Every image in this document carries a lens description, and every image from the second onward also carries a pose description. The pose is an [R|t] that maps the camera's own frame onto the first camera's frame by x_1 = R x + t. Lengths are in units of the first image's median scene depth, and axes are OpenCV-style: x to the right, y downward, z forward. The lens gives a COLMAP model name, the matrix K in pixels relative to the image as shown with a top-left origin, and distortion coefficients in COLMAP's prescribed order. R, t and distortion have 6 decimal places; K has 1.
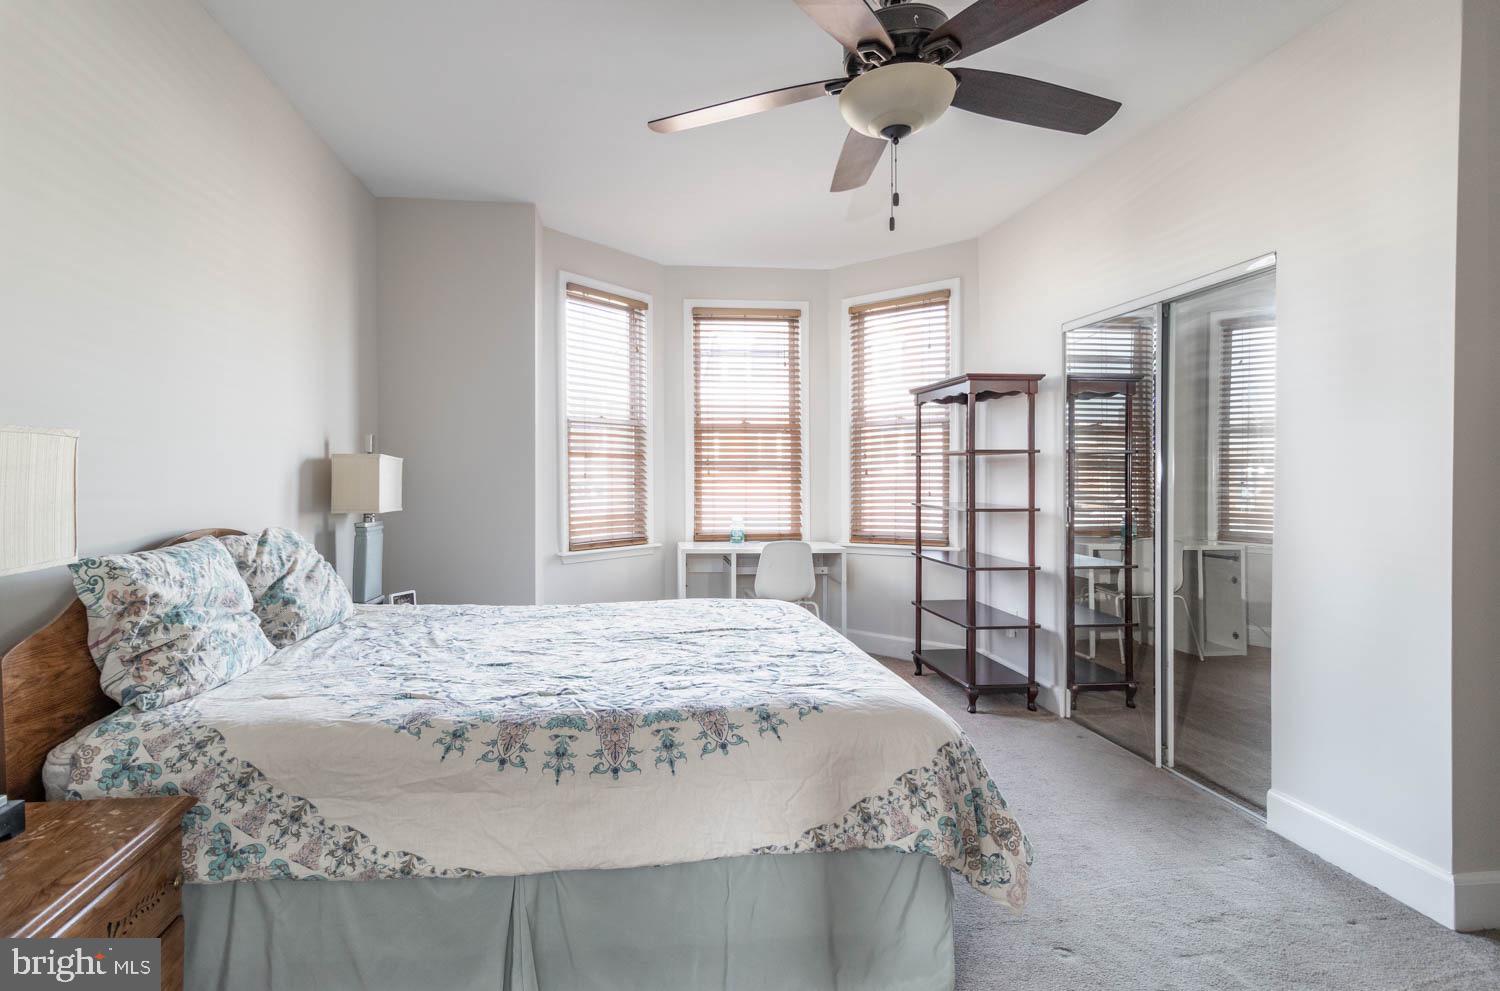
lens RADIAL K [[682.0, 0, 784.5], [0, 682.0, 470.0], [0, 0, 1]] dist [-0.000331, 0.000287]
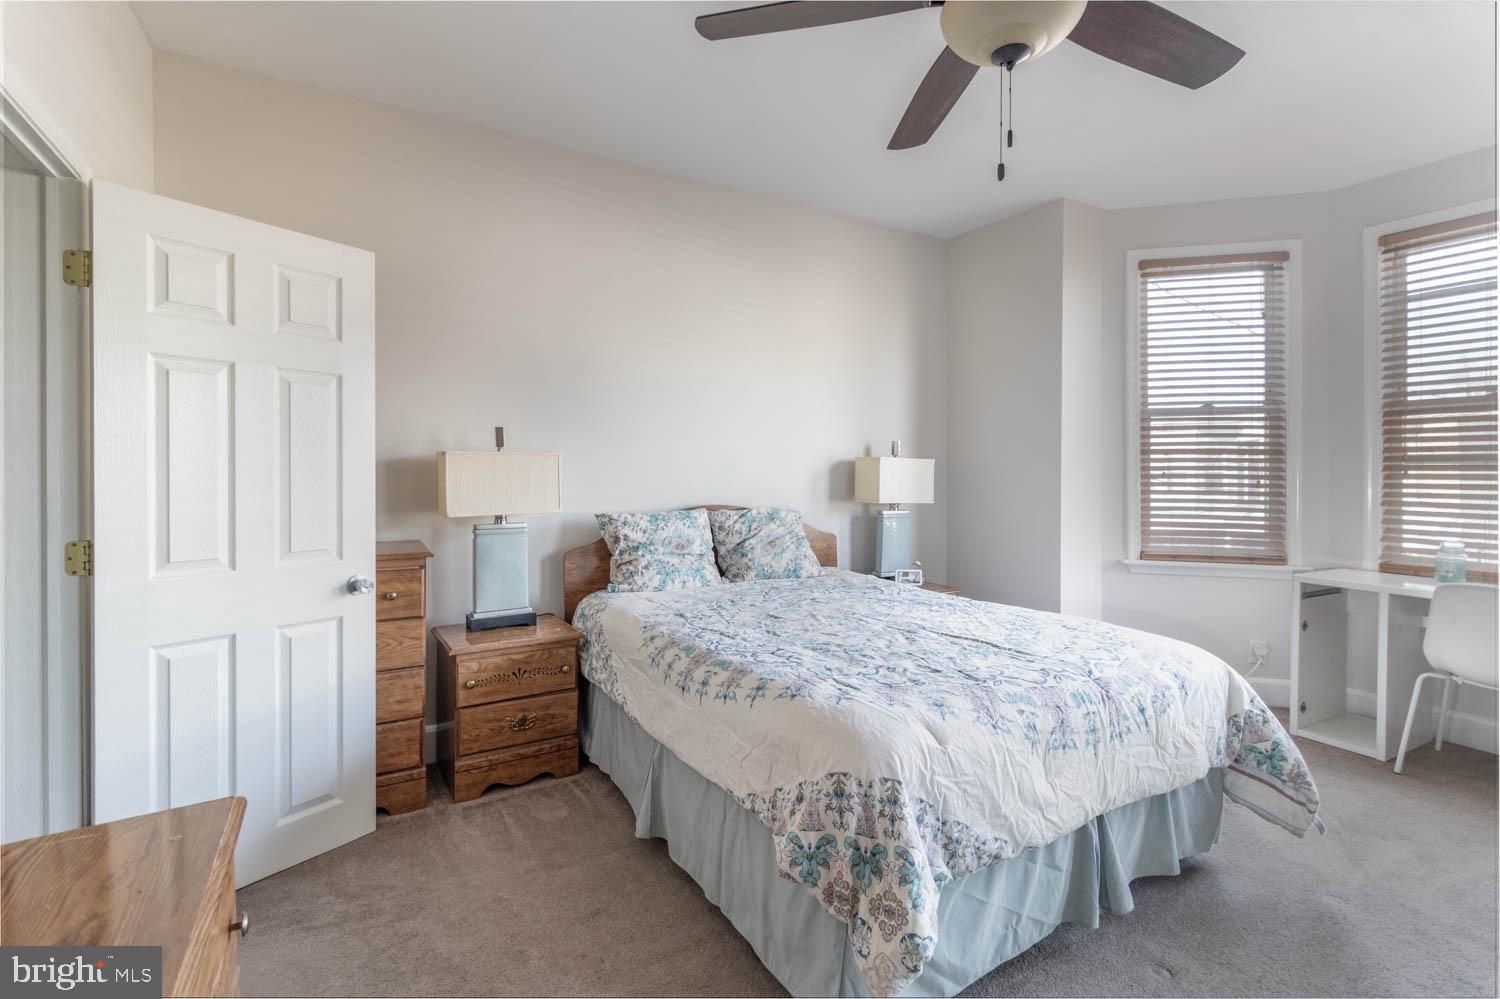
lens RADIAL K [[697.6, 0, 750.8], [0, 697.6, 465.3], [0, 0, 1]] dist [-0.000823, -0.000230]
pose [[0.429679, -0.002445, -0.902978, 0.783038], [-0.000096, 0.999996, -0.002754, -0.006253], [0.902982, 0.001270, 0.429677, 0.369624]]
